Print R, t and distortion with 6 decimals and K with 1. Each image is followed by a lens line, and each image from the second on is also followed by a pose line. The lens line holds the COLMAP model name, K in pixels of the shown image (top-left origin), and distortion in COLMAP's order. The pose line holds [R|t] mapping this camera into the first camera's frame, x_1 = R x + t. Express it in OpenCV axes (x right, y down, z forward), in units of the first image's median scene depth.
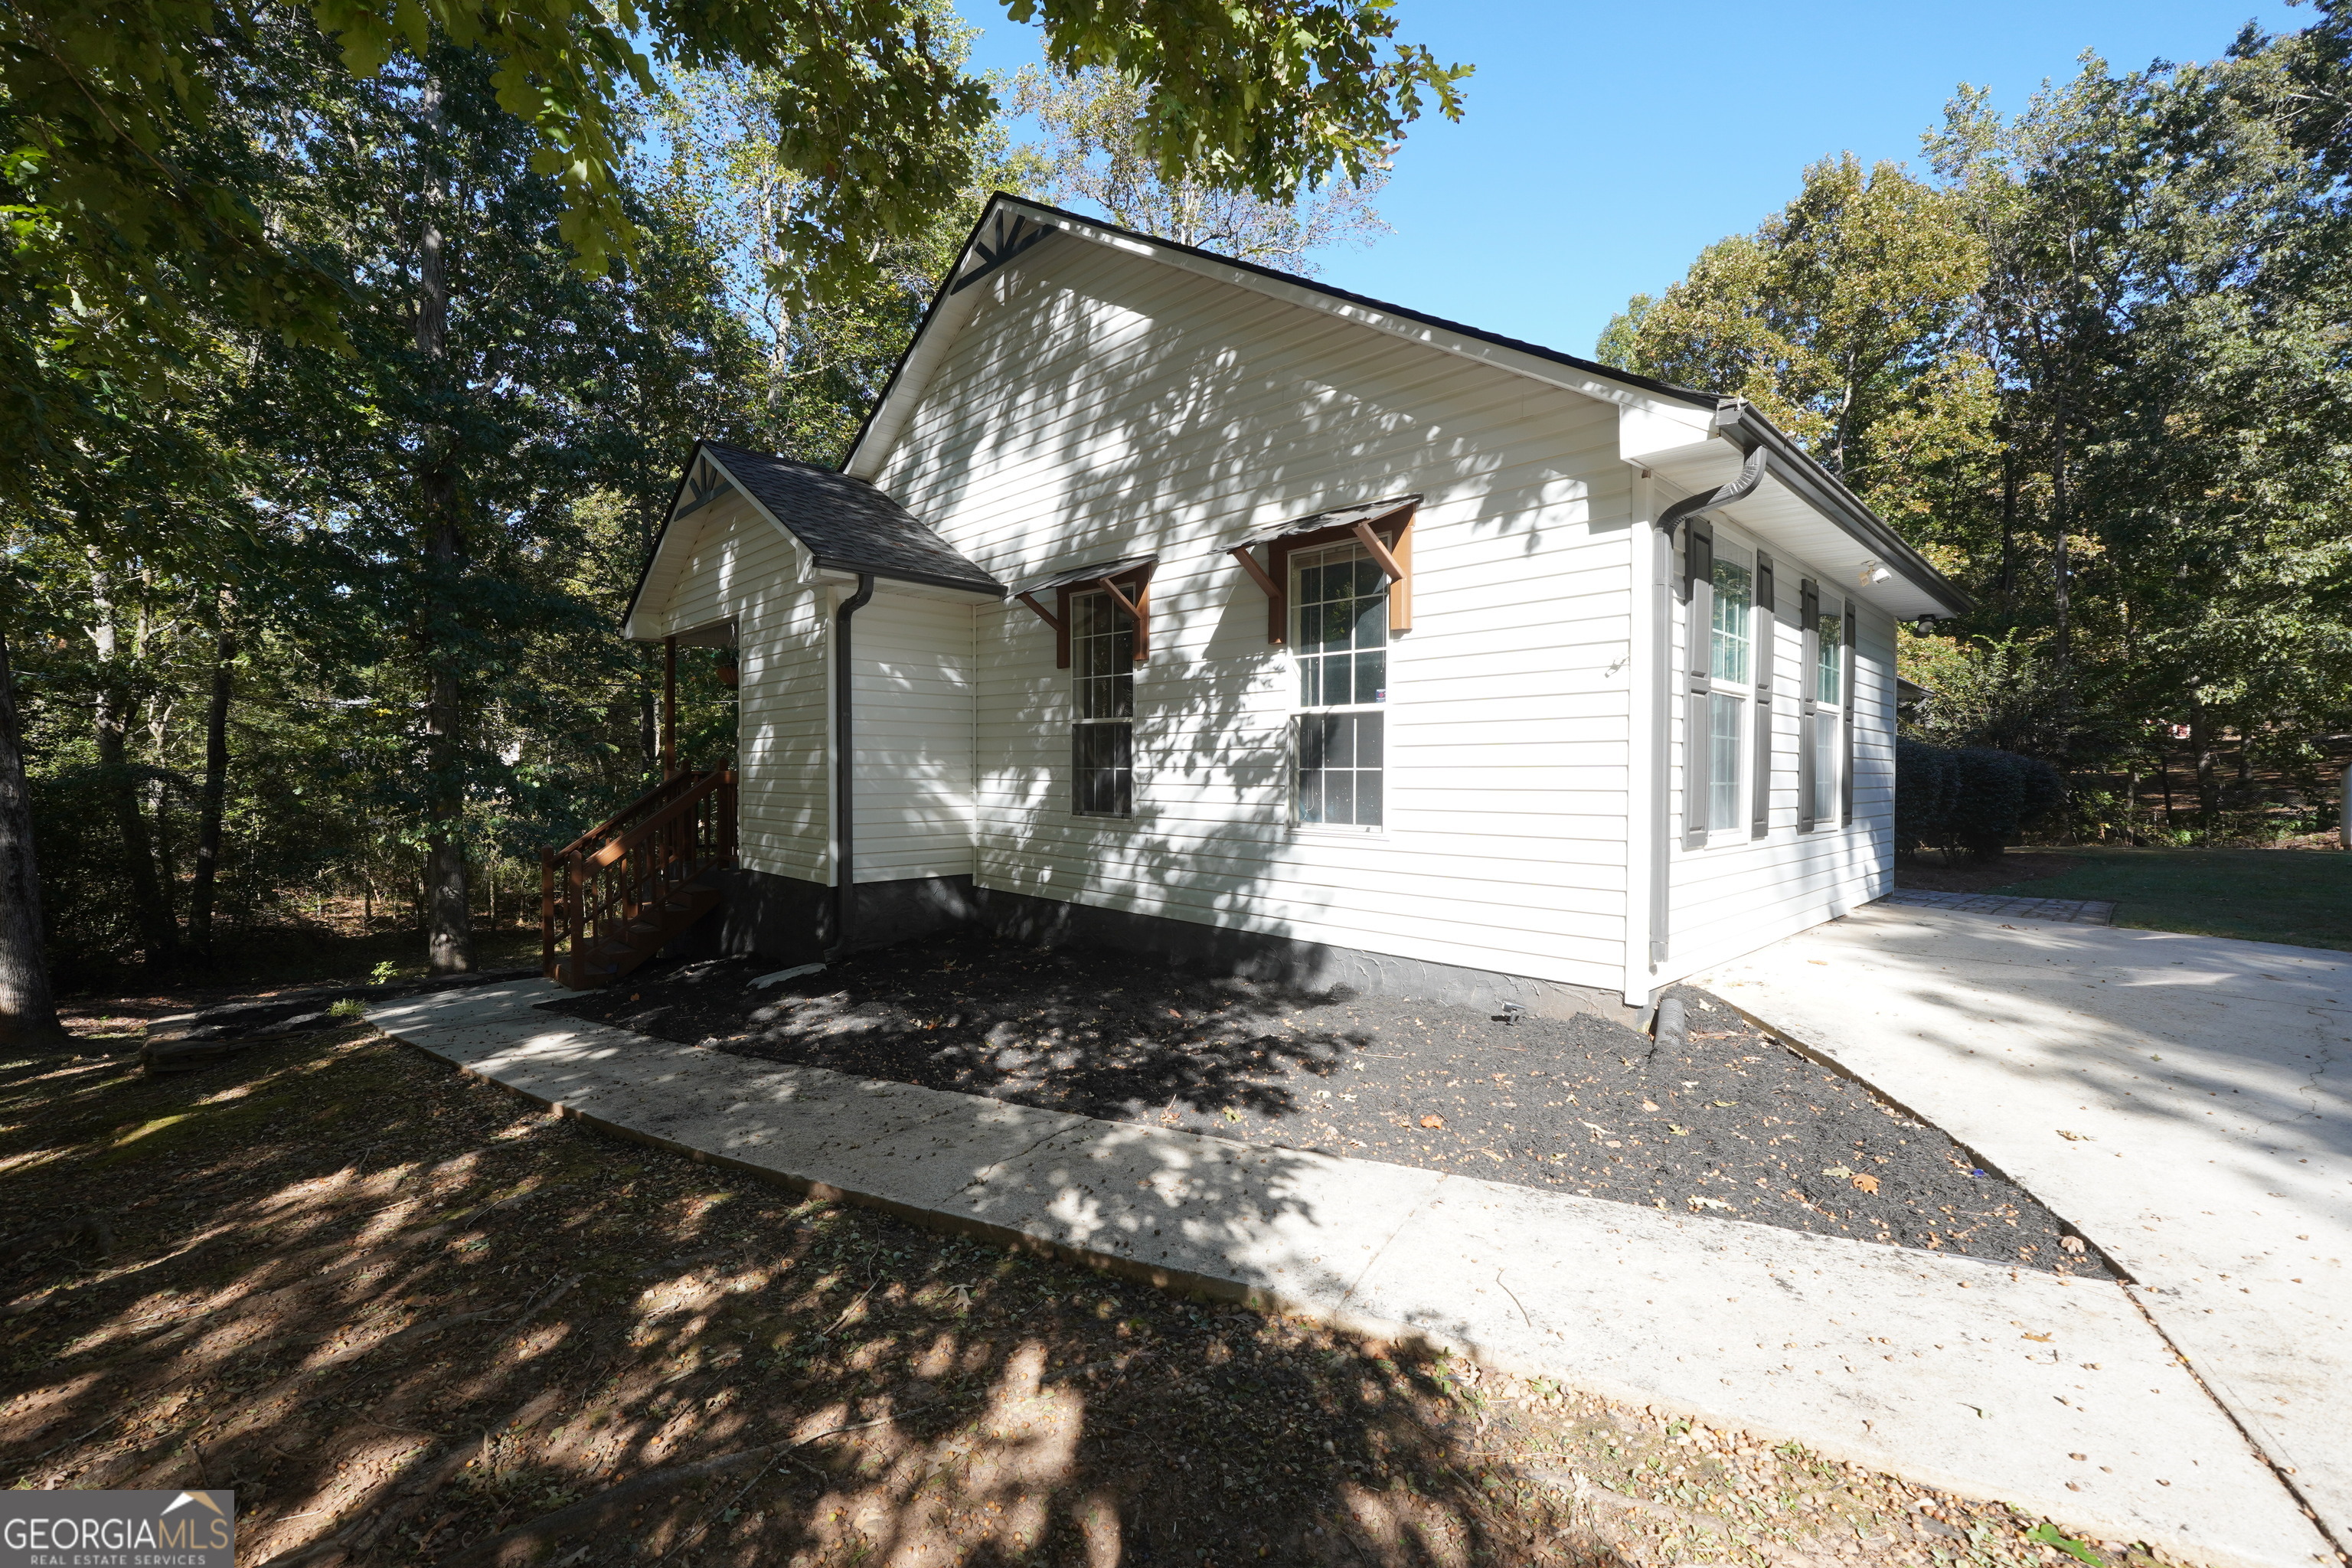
lens RADIAL K [[992.1, 0, 1176.0], [0, 992.1, 784.0], [0, 0, 1]] dist [-0.001463, -0.000237]
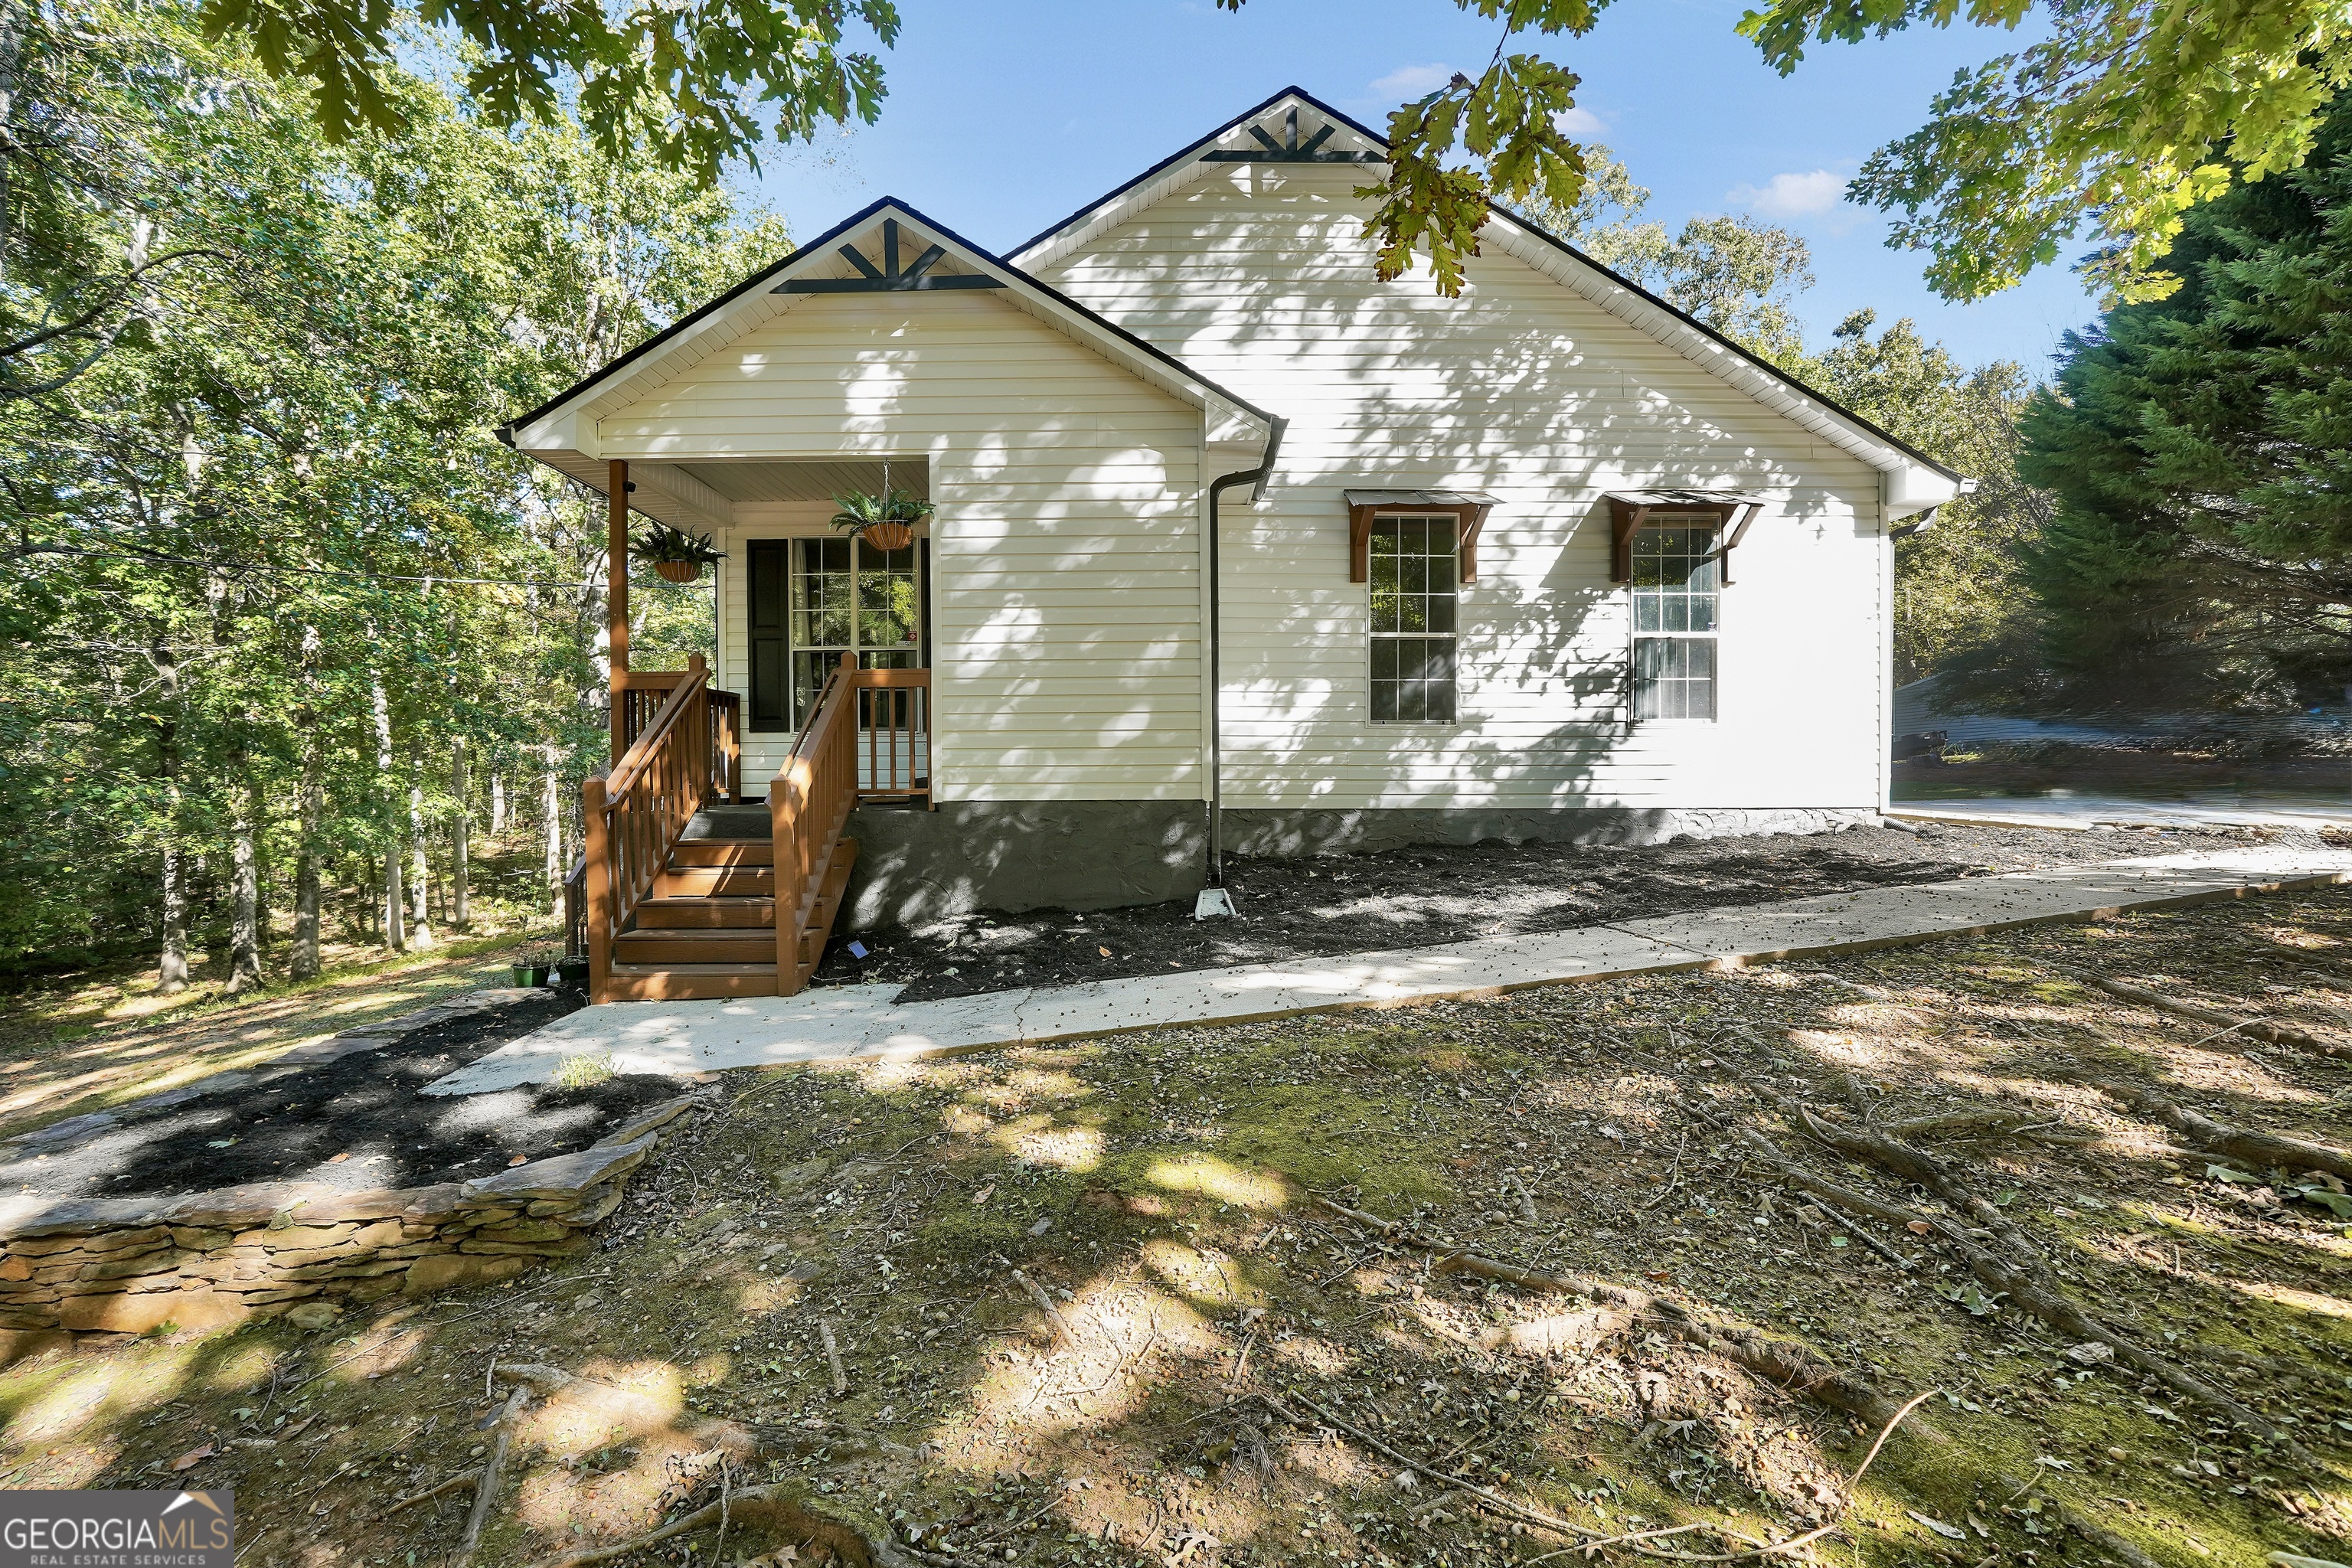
lens RADIAL K [[992.1, 0, 1176.0], [0, 992.1, 784.0], [0, 0, 1]] dist [-0.001463, -0.000237]
pose [[0.699645, -0.017517, 0.714276, -1.104320], [0.014150, 0.999843, 0.010660, 0.088872], [-0.714351, 0.002649, 0.699783, 0.459460]]
